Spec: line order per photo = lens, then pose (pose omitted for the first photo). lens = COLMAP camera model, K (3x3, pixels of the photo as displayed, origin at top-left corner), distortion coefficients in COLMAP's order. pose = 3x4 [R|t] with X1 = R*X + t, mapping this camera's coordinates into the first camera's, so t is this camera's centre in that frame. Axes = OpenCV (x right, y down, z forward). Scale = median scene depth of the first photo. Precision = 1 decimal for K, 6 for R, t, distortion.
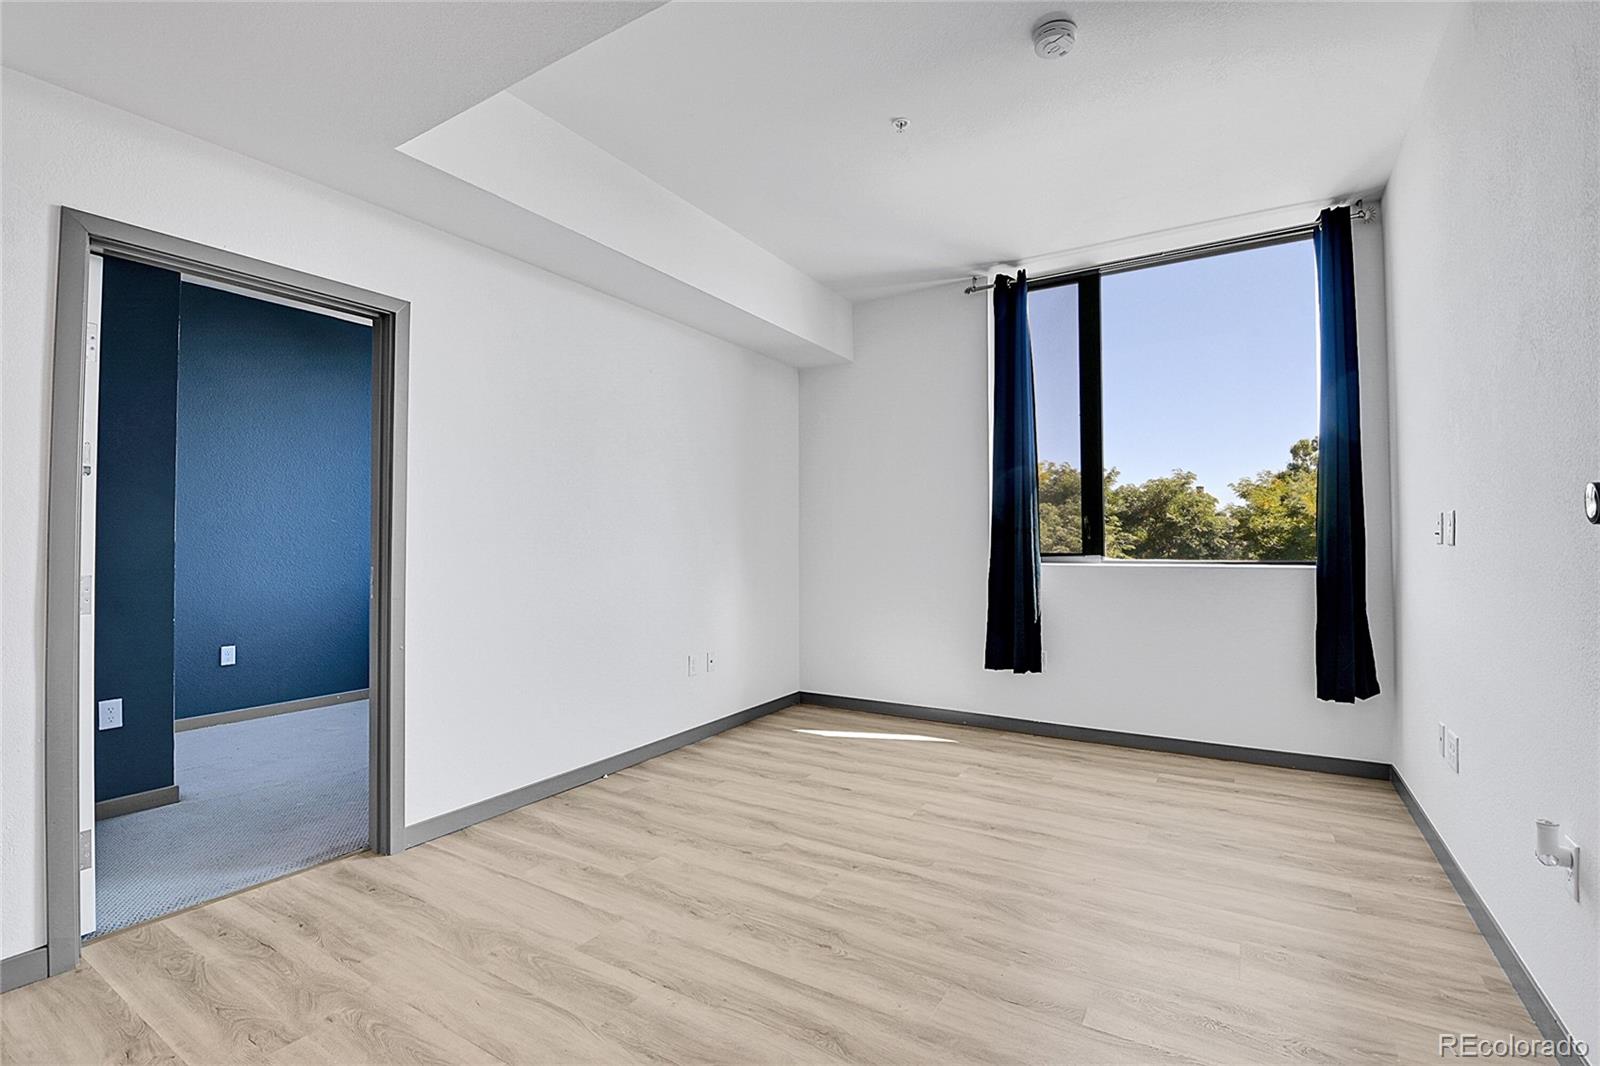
lens RADIAL K [[707.4, 0, 806.0], [0, 707.4, 526.3], [0, 0, 1]] dist [-0.003147, -0.012818]
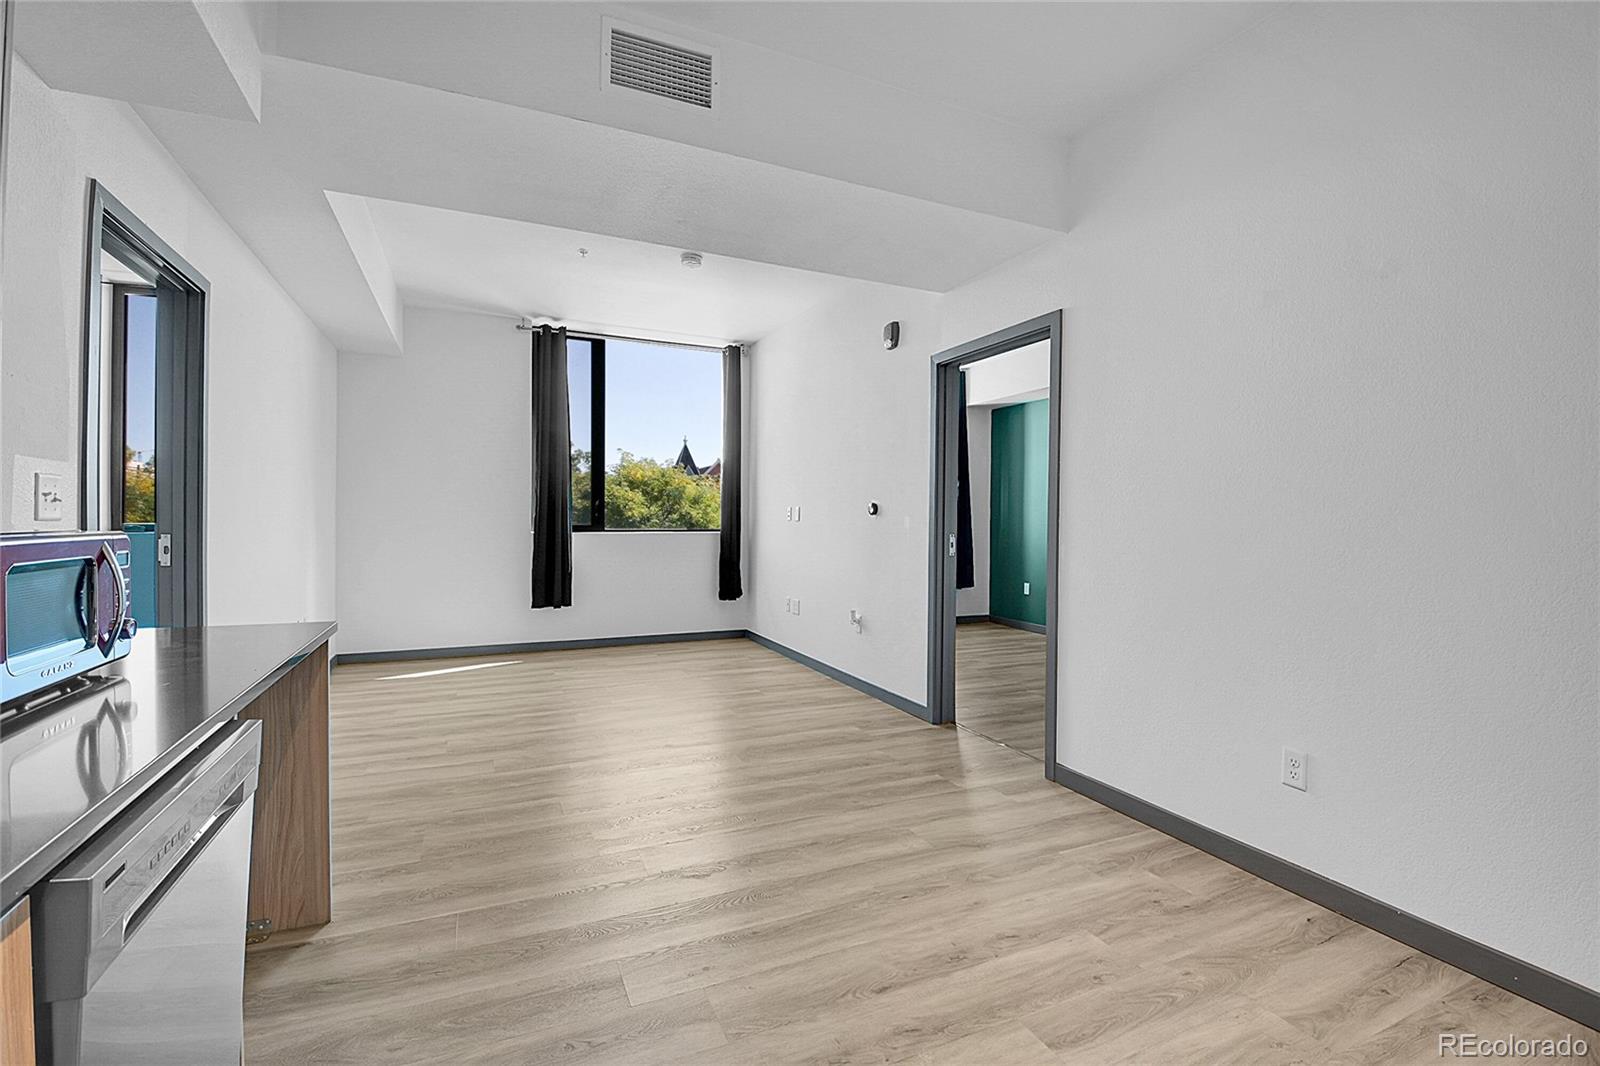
lens RADIAL K [[707.4, 0, 794.3], [0, 707.4, 525.5], [0, 0, 1]] dist [-0.003147, -0.012818]
pose [[0.568315, 0.000938, 0.822810, -0.603791], [-0.029434, 0.999383, 0.019190, -0.001706], [-0.822284, -0.035124, 0.567992, -0.206022]]
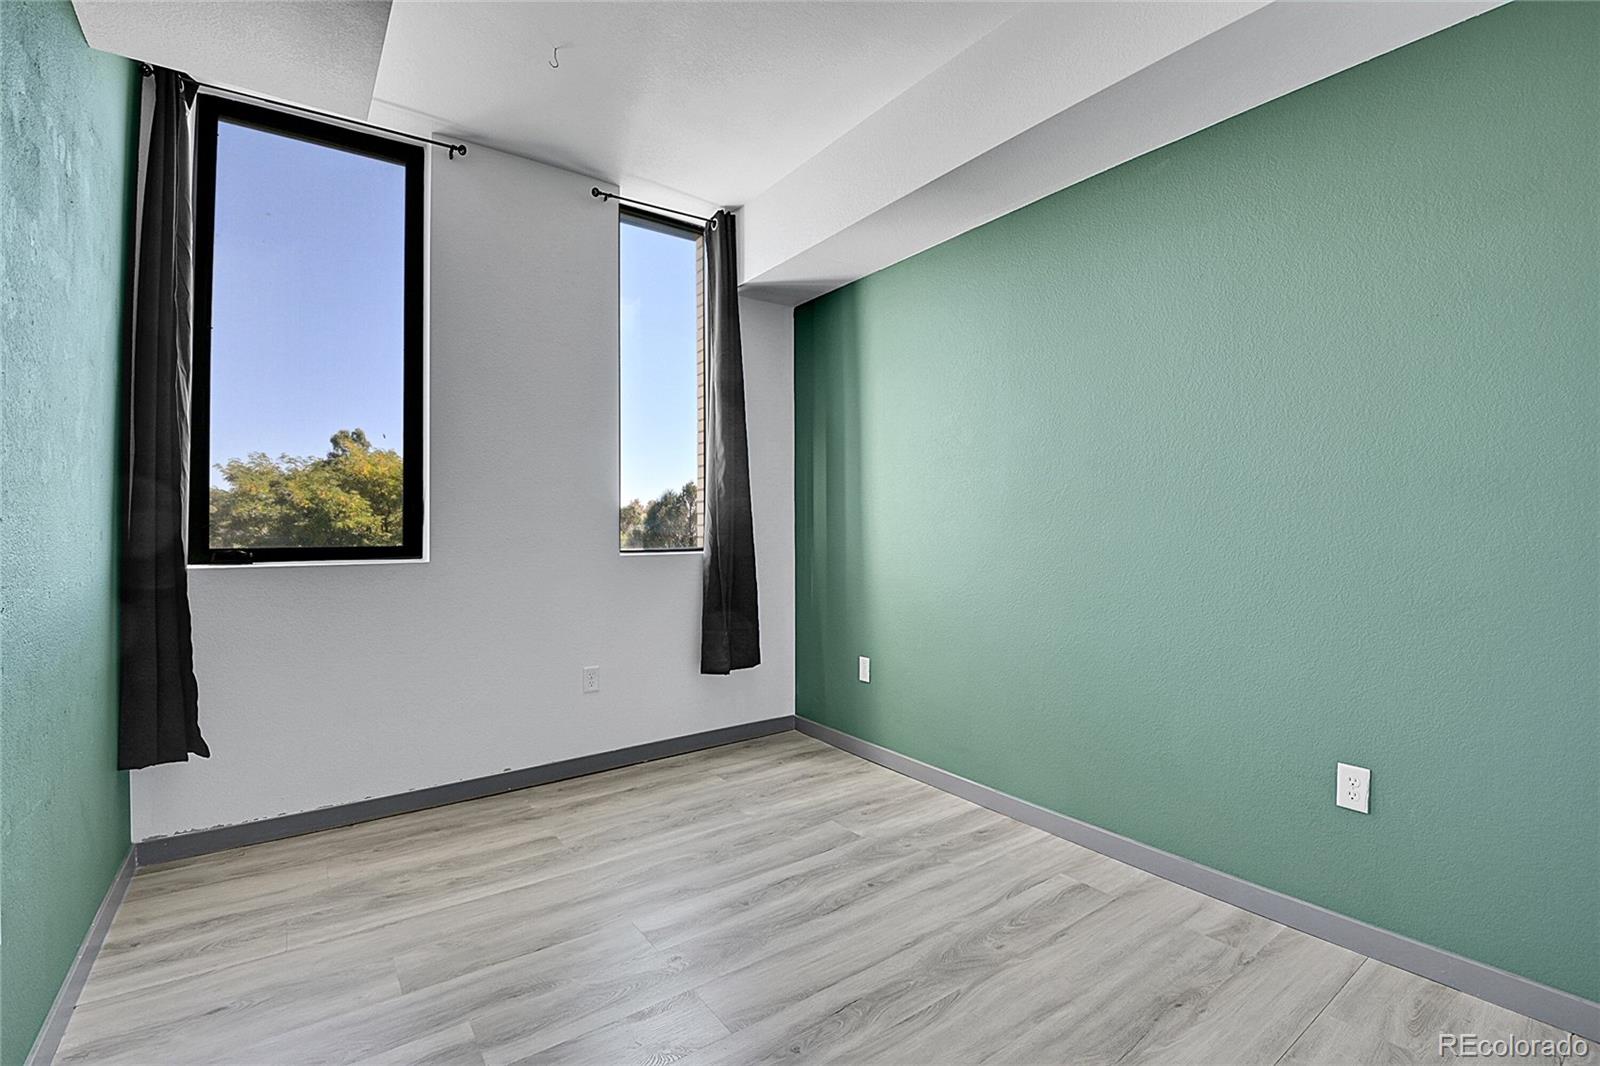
lens RADIAL K [[707.4, 0, 815.2], [0, 707.4, 530.0], [0, 0, 1]] dist [-0.003147, -0.012818]
pose [[0.358266, -0.001609, 0.933618, 0.321078], [-0.017275, 0.999816, 0.008353, 0.002167], [-0.933460, -0.019121, 0.358173, 0.055586]]
